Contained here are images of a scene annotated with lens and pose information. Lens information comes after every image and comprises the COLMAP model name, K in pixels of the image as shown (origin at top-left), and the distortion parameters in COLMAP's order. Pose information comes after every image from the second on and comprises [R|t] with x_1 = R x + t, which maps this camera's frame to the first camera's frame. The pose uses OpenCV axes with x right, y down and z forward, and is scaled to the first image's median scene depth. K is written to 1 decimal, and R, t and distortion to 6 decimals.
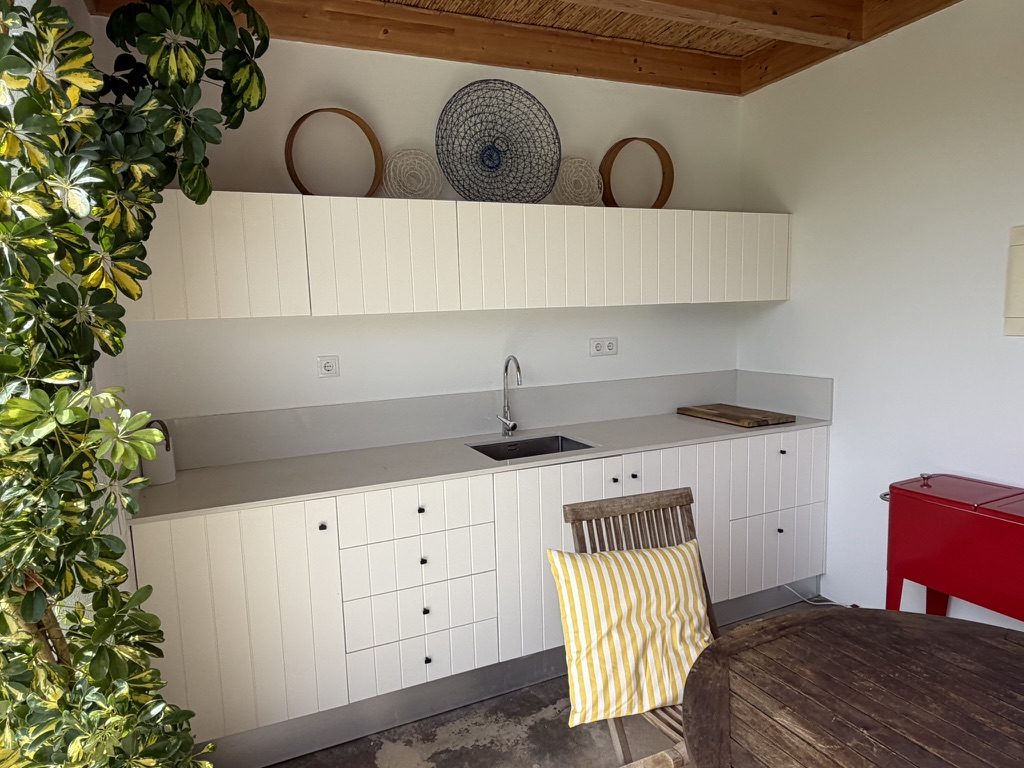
lens RADIAL K [[632.1, 0, 512.0], [0, 632.1, 384.0], [0, 0, 1]] dist [0.001922, 0.001711]
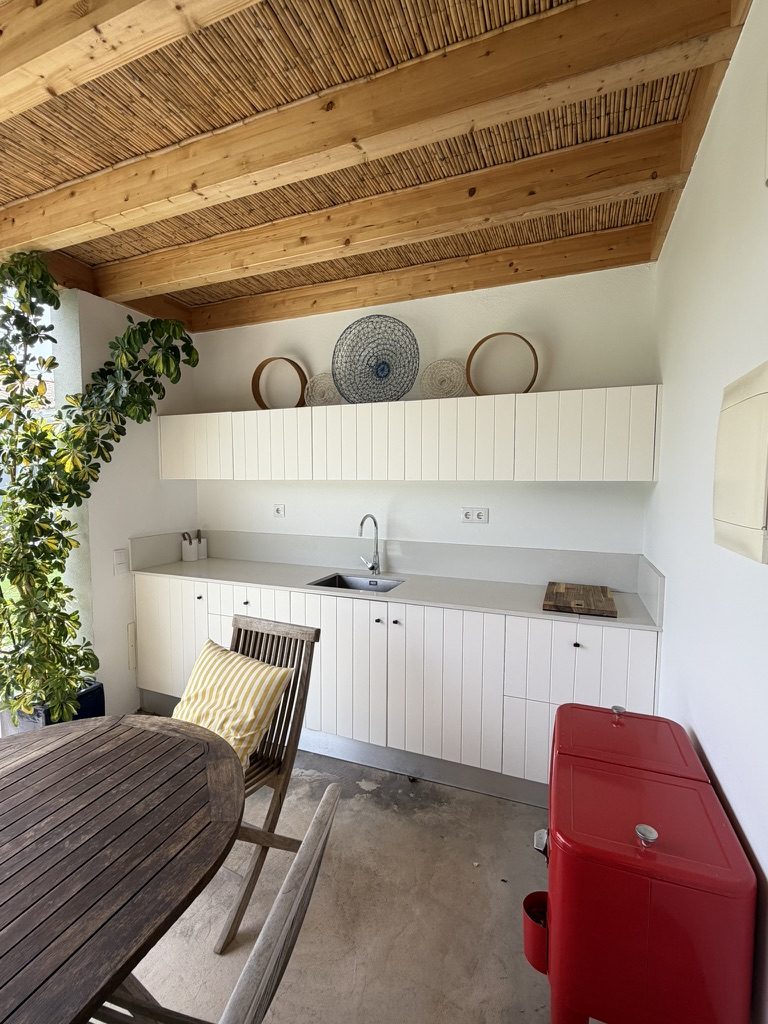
lens RADIAL K [[466.2, 0, 384.0], [0, 466.2, 512.0], [0, 0, 1]] dist [-0.000259, -0.000271]
pose [[0.695009, 0.082969, -0.714198, 0.696772], [-0.111912, 0.993697, 0.006534, -0.057102], [0.710238, 0.075386, 0.699913, 0.306857]]
